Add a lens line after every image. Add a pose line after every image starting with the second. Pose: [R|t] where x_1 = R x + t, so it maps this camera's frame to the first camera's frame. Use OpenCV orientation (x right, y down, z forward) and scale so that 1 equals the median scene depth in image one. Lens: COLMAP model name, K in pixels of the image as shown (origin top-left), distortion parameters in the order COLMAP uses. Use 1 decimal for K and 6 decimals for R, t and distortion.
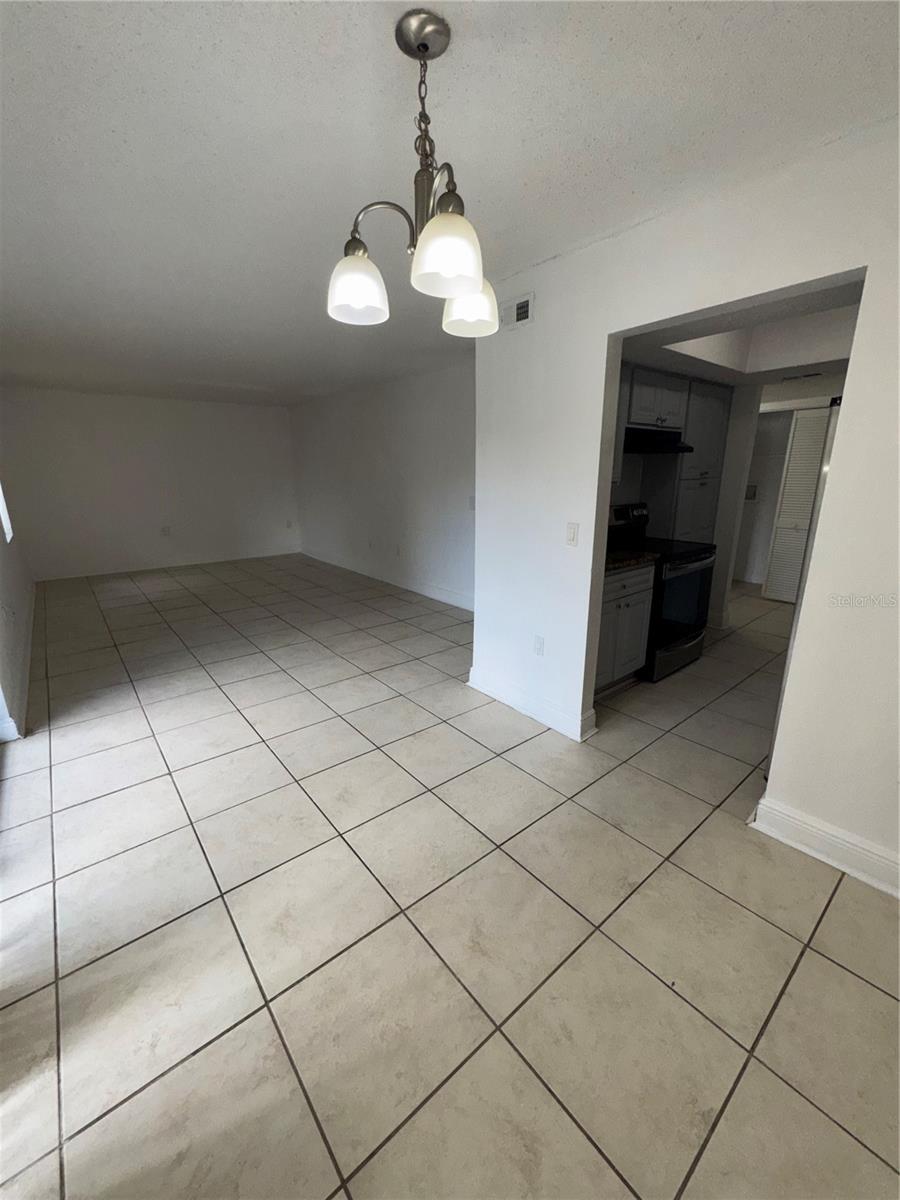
lens RADIAL K [[480.3, 0, 455.8], [0, 480.3, 601.2], [0, 0, 1]] dist [-0.003603, -0.000009]
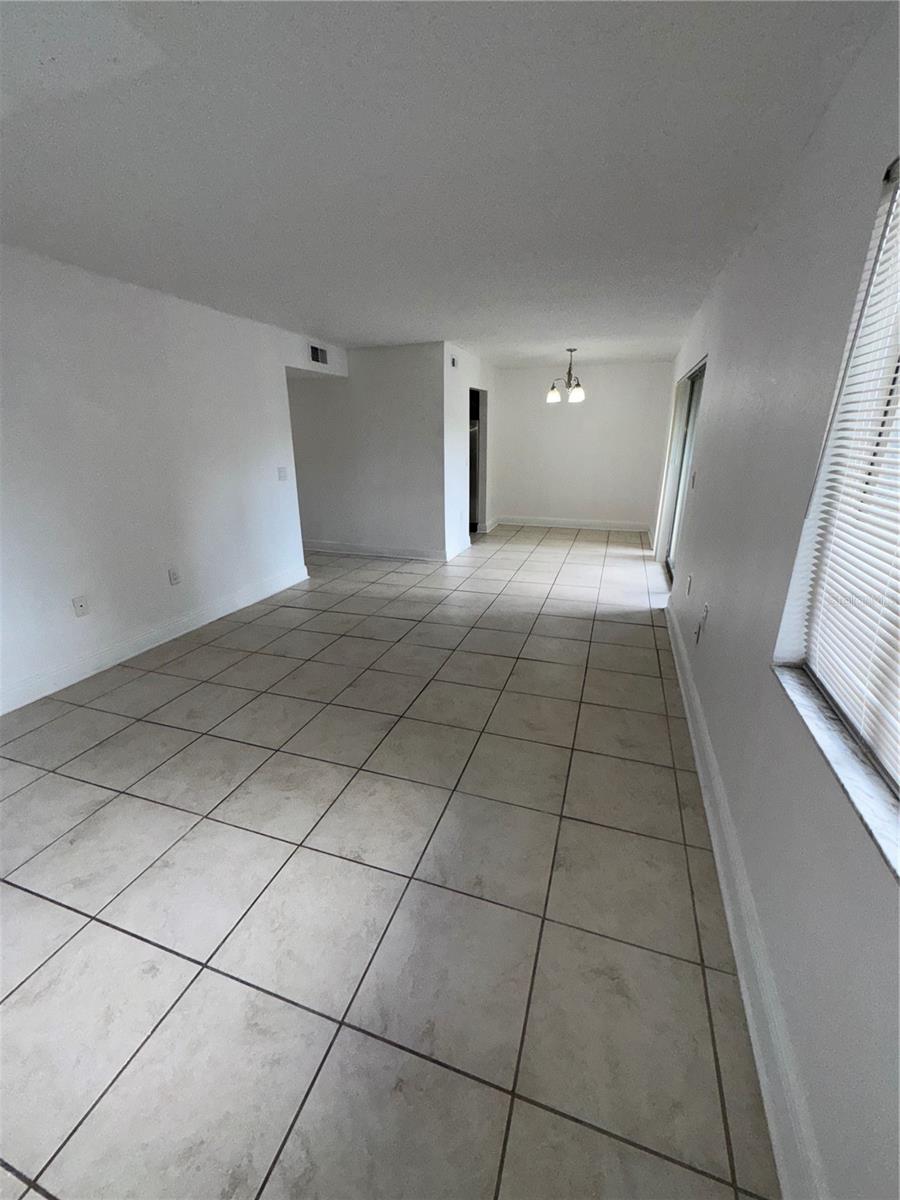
lens RADIAL K [[480.3, 0, 452.5], [0, 480.3, 602.2], [0, 0, 1]] dist [-0.003603, -0.000009]
pose [[-0.516664, -0.278333, 0.809685, -1.514730], [0.237534, 0.861965, 0.447877, -0.503585], [-0.822579, 0.423730, -0.379232, 1.801216]]
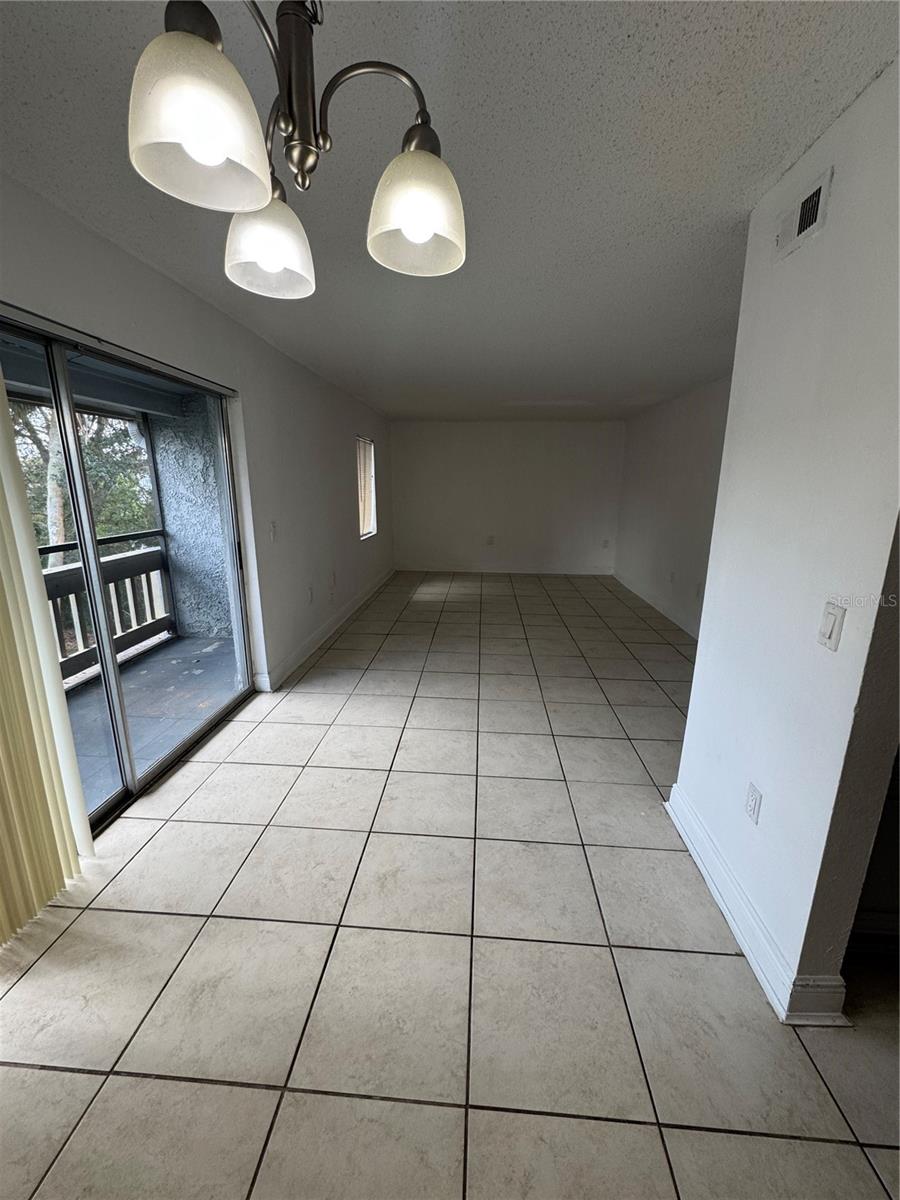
lens RADIAL K [[480.3, 0, 450.5], [0, 480.3, 599.1], [0, 0, 1]] dist [-0.003603, -0.000009]
pose [[0.722027, 0.167203, -0.671357, 0.223404], [-0.190856, 0.980842, 0.039021, -0.085699], [0.665020, 0.099958, 0.740106, 0.279366]]
